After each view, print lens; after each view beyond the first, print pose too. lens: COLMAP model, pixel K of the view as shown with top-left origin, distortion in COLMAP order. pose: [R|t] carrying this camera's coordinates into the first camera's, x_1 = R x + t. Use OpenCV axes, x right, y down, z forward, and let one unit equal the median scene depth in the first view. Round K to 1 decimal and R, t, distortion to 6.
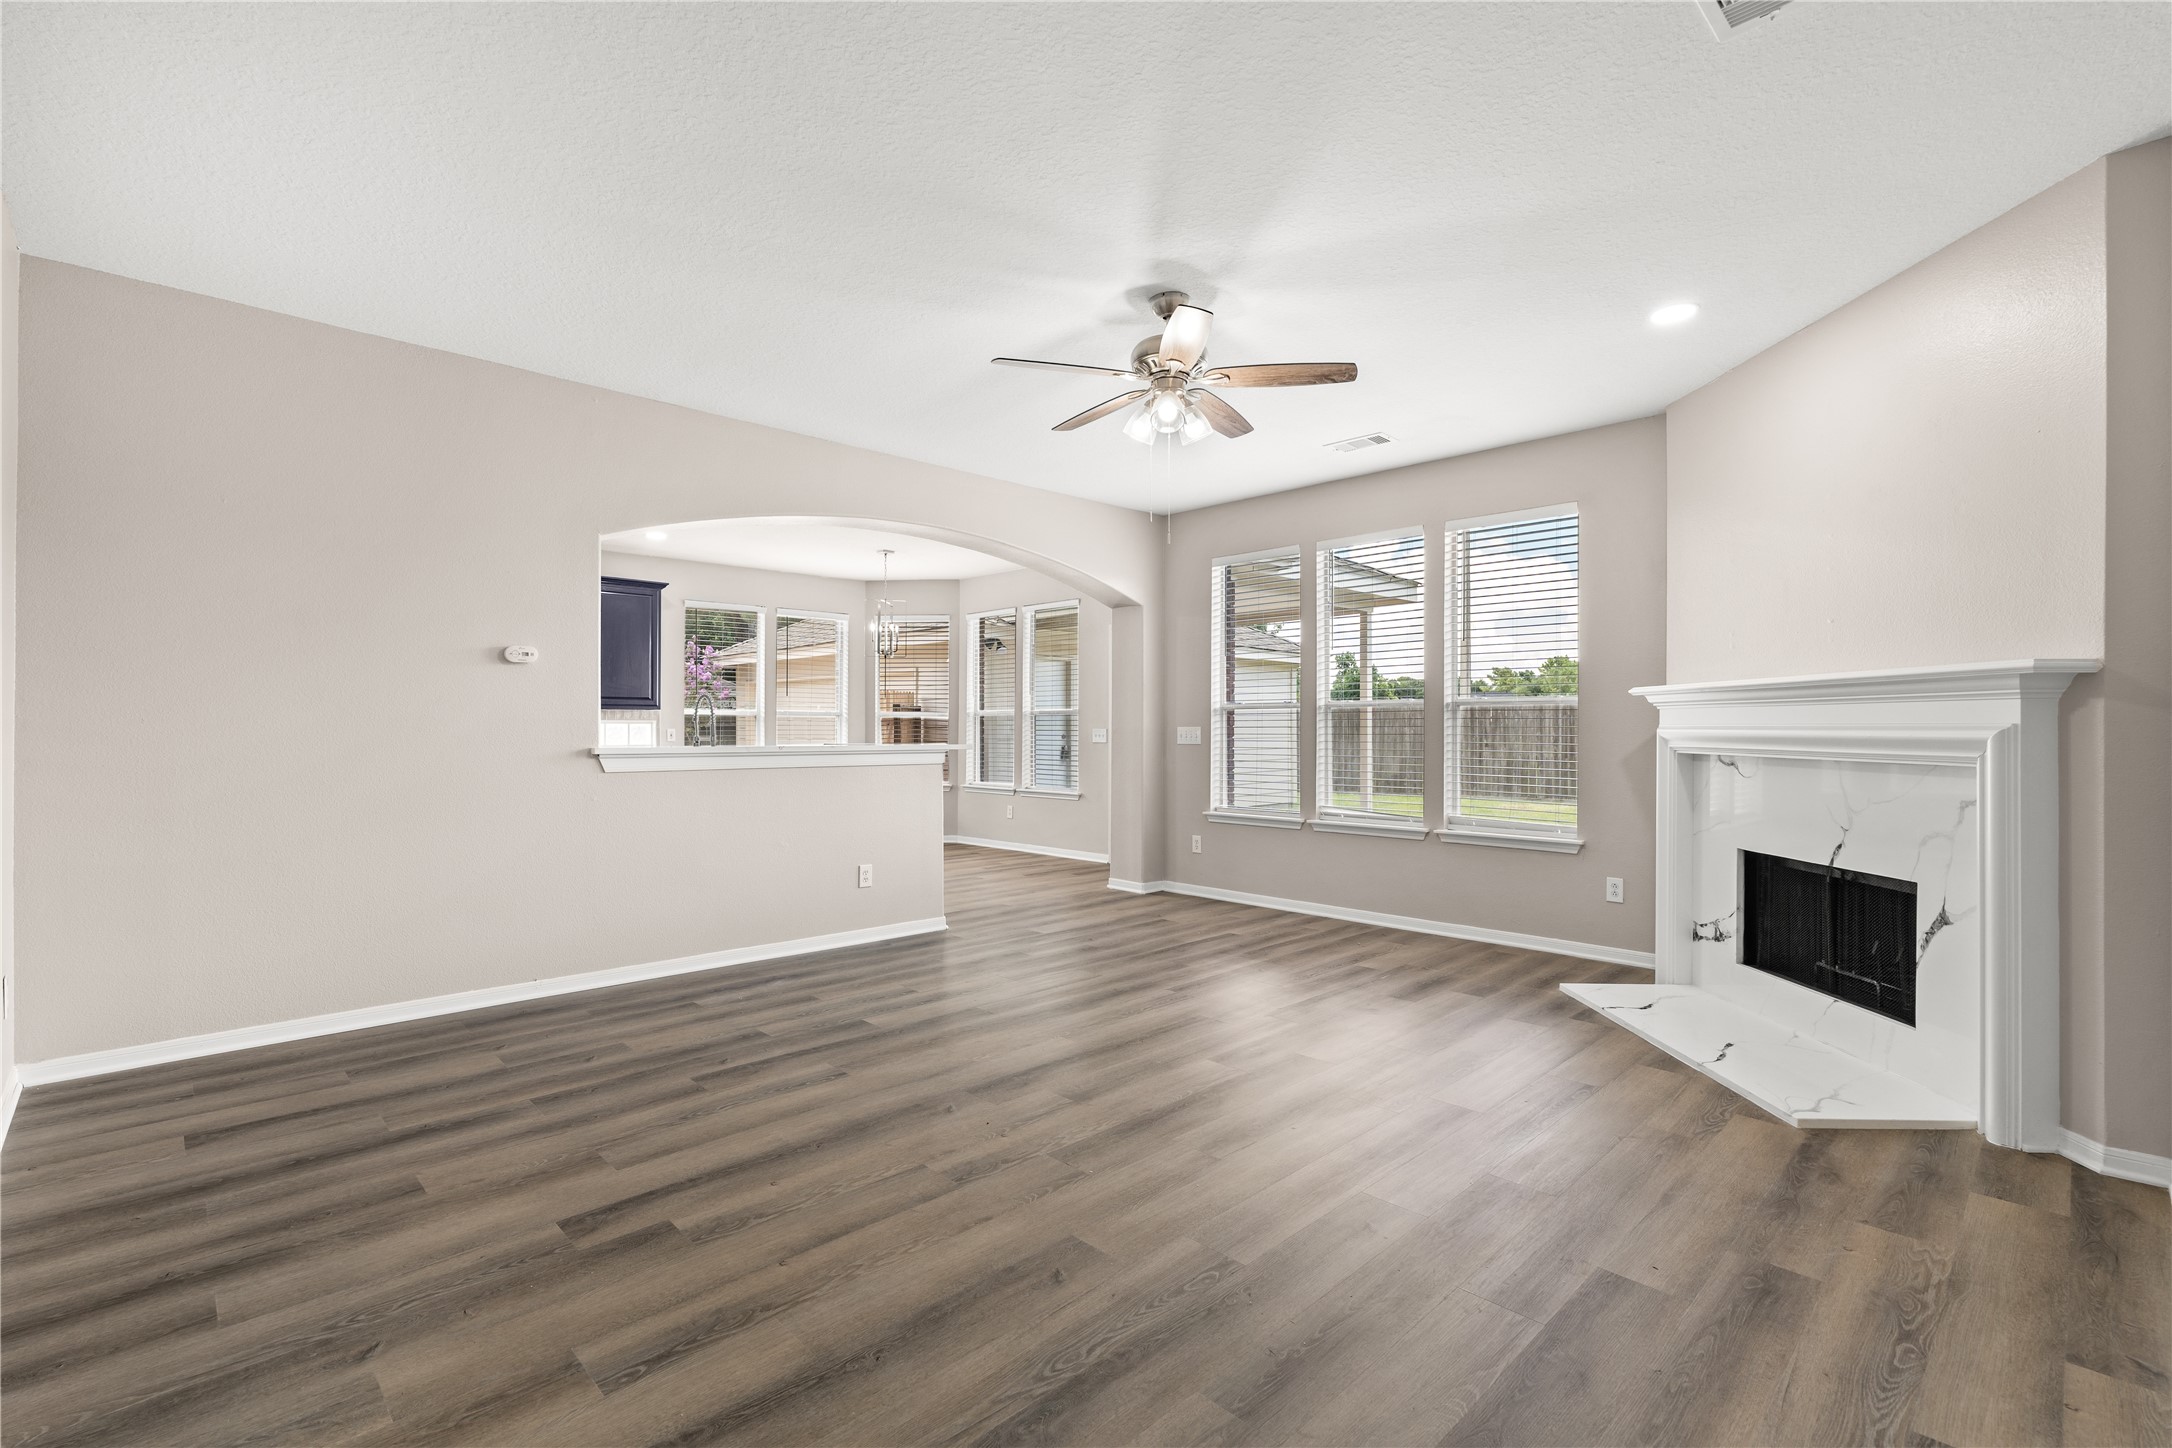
lens RADIAL K [[976.0, 0, 1089.8], [0, 976.0, 721.6], [0, 0, 1]] dist [-0.009686, 0.003336]
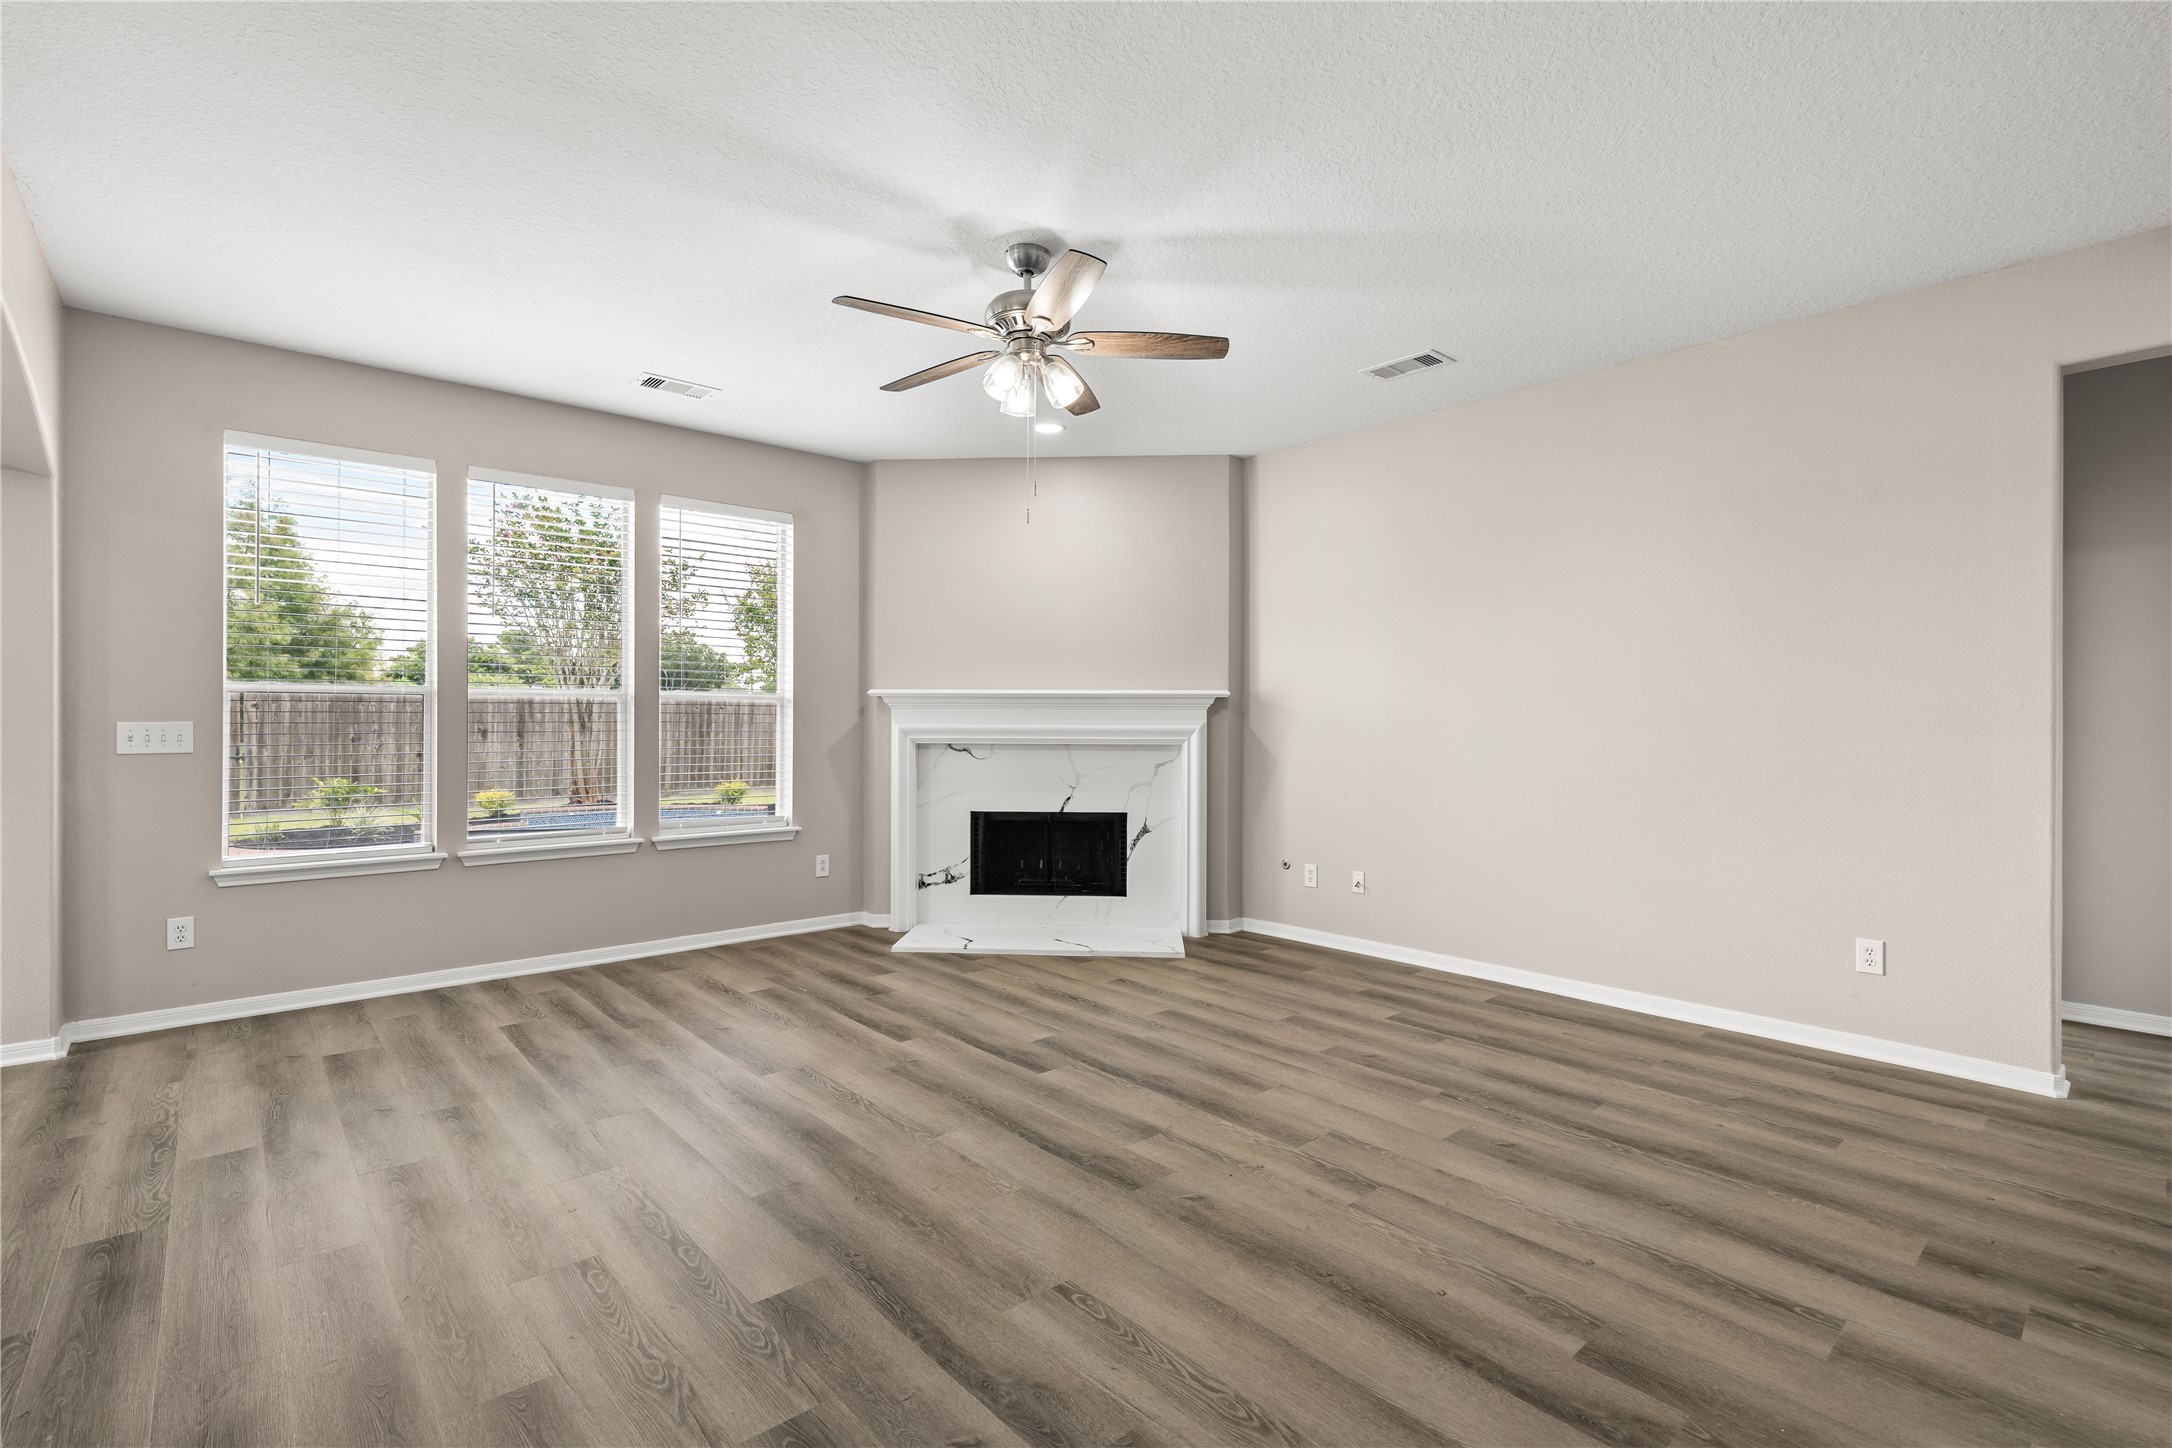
lens RADIAL K [[976.0, 0, 1083.7], [0, 976.0, 718.6], [0, 0, 1]] dist [-0.009686, 0.003336]
pose [[0.046308, 0.001588, 0.998926, -0.913094], [-0.008787, 0.999961, -0.001182, -0.000346], [-0.998889, -0.008723, 0.046320, 1.005532]]
